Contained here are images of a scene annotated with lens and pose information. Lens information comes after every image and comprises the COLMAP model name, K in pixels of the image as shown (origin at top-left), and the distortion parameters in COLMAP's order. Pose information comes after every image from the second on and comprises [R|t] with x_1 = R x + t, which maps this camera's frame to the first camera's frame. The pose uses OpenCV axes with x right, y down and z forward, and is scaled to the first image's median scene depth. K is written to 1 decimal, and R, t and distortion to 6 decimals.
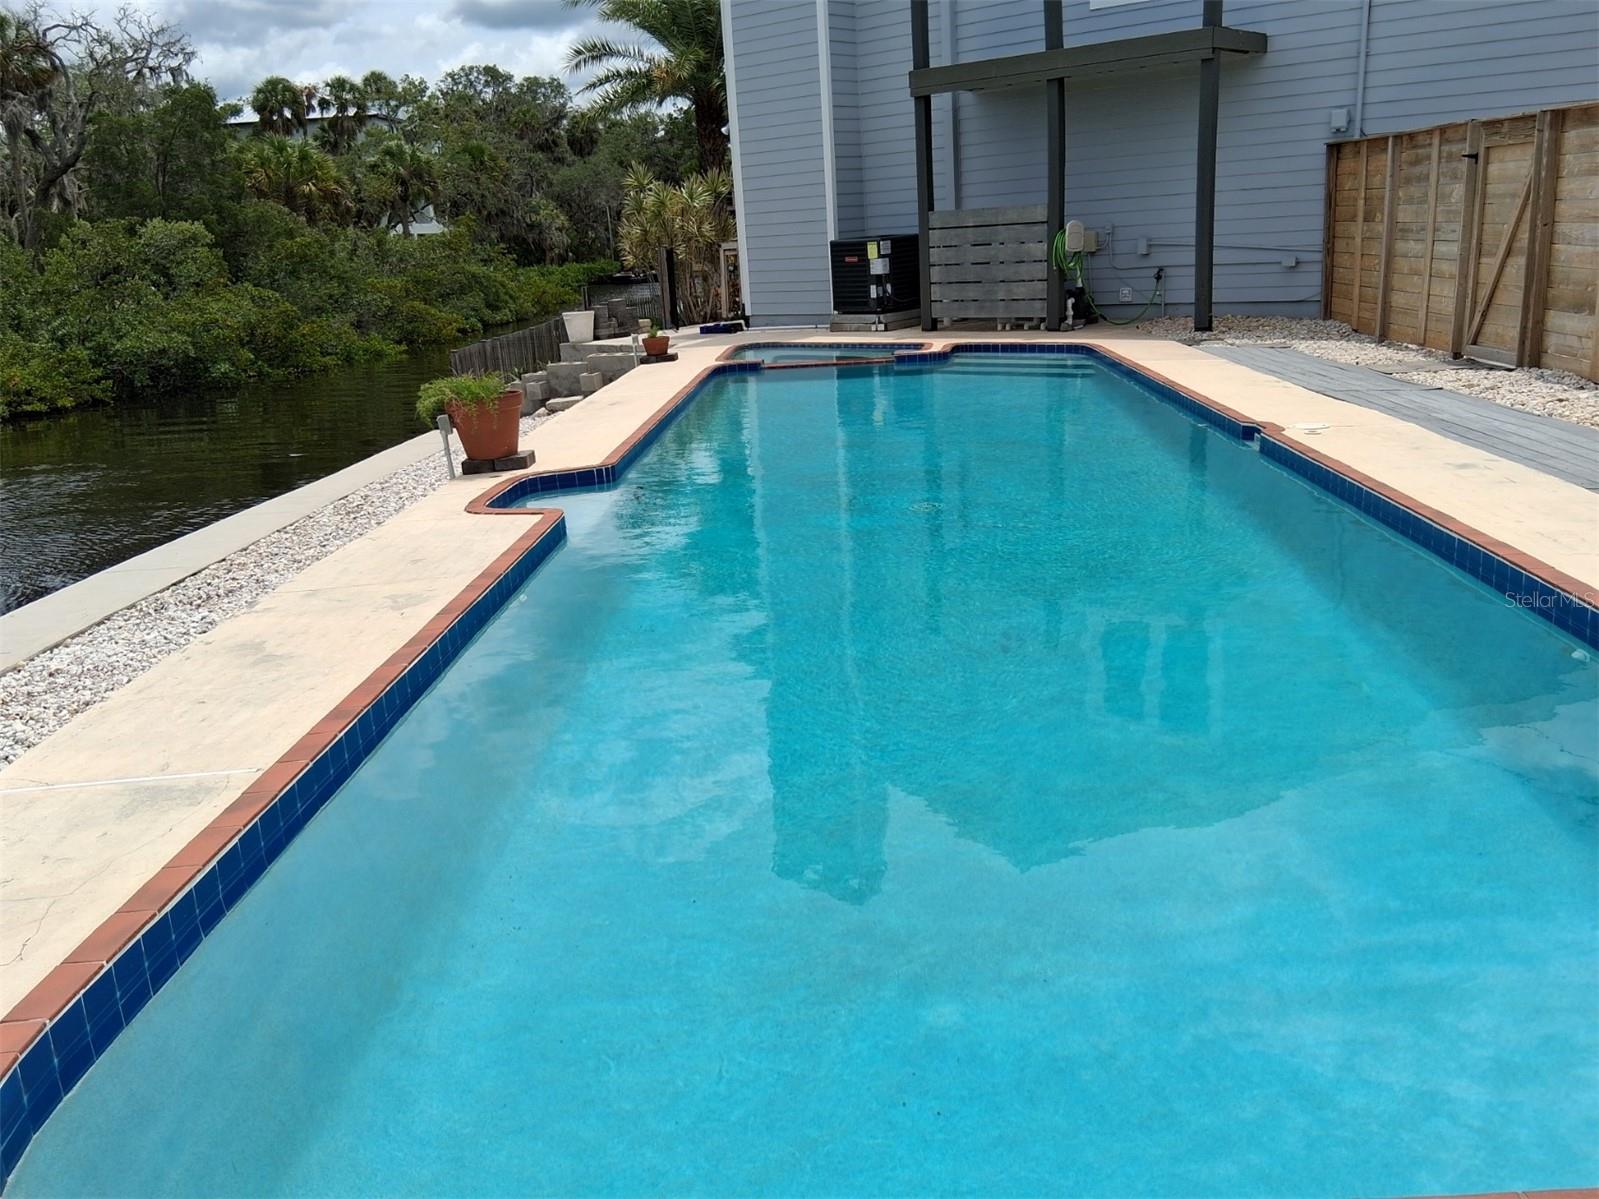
lens RADIAL K [[1329.5, 0, 799.5], [0, 1329.5, 599.5], [0, 0, 1]] dist [0.114060, -0.224831]
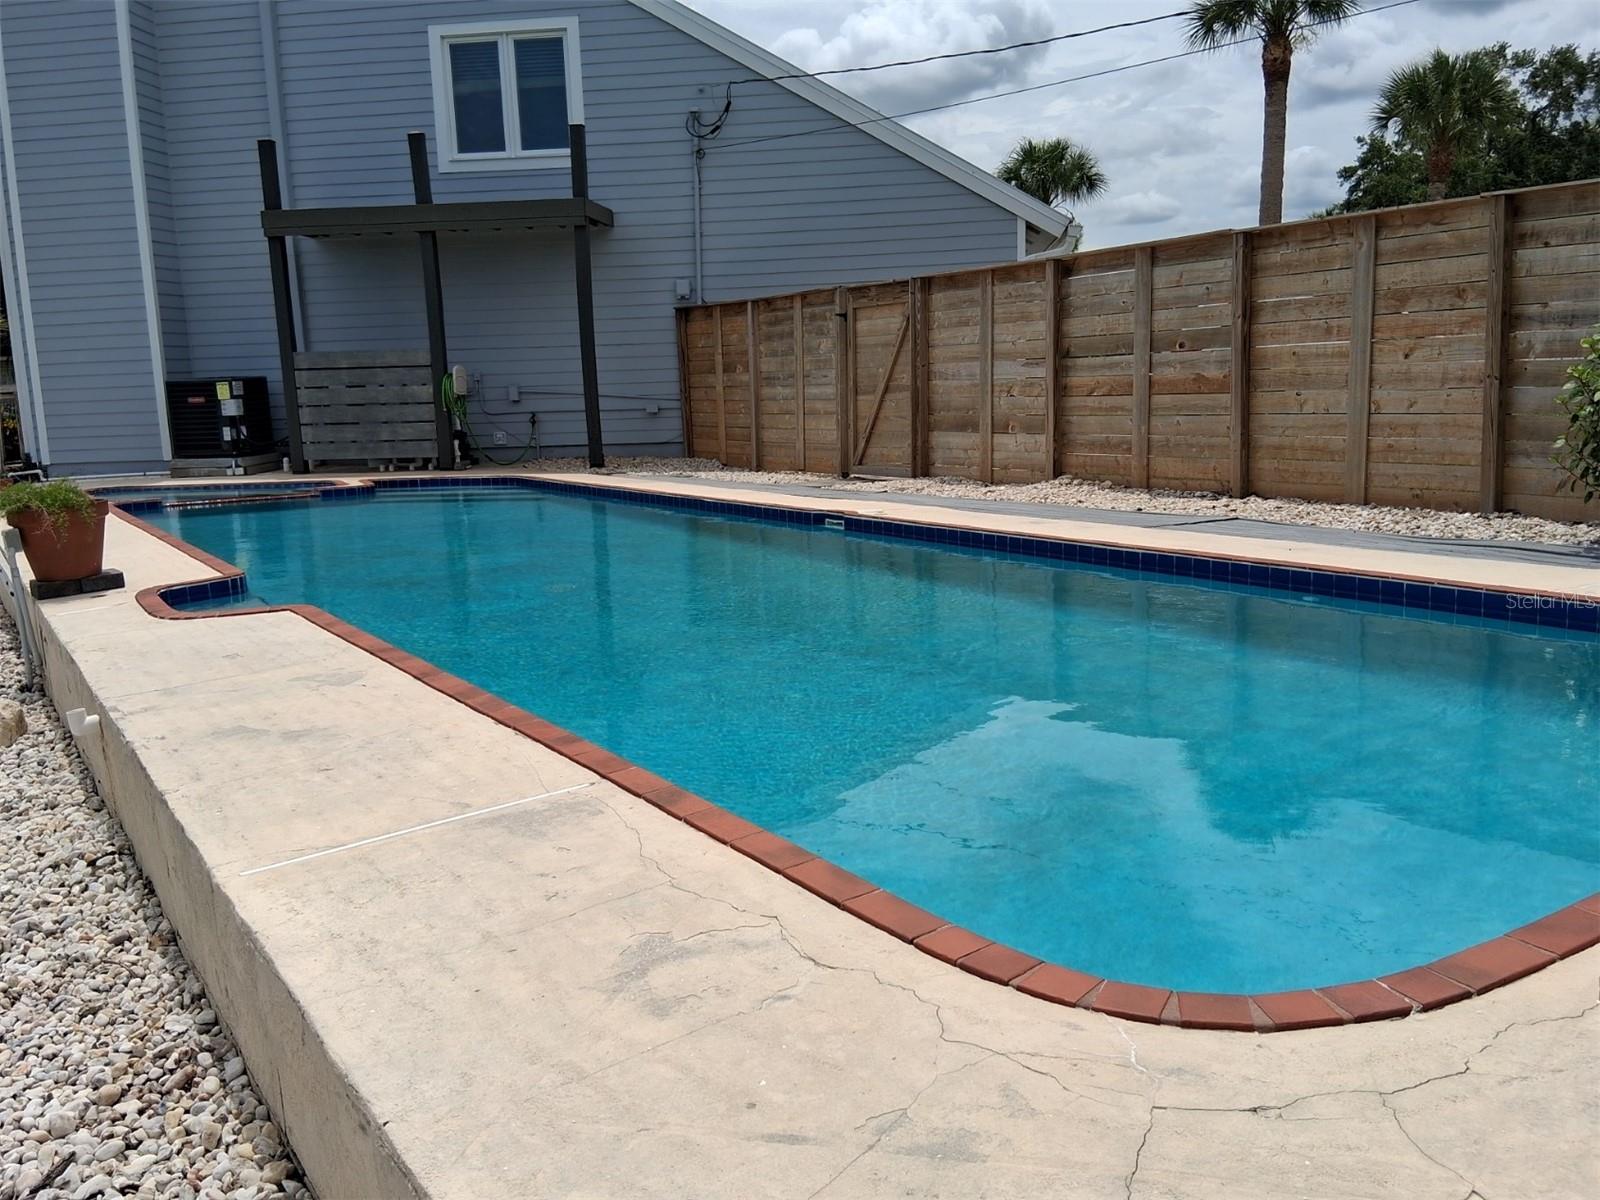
lens RADIAL K [[1329.0, 0, 800.0], [0, 1329.0, 600.0], [0, 0, 1]] dist [0.098856, -0.184691]
pose [[0.820355, -0.065474, 0.568095, -0.184854], [0.139077, 0.986440, -0.087145, 0.023821], [-0.554685, 0.150499, 0.818336, 0.038054]]
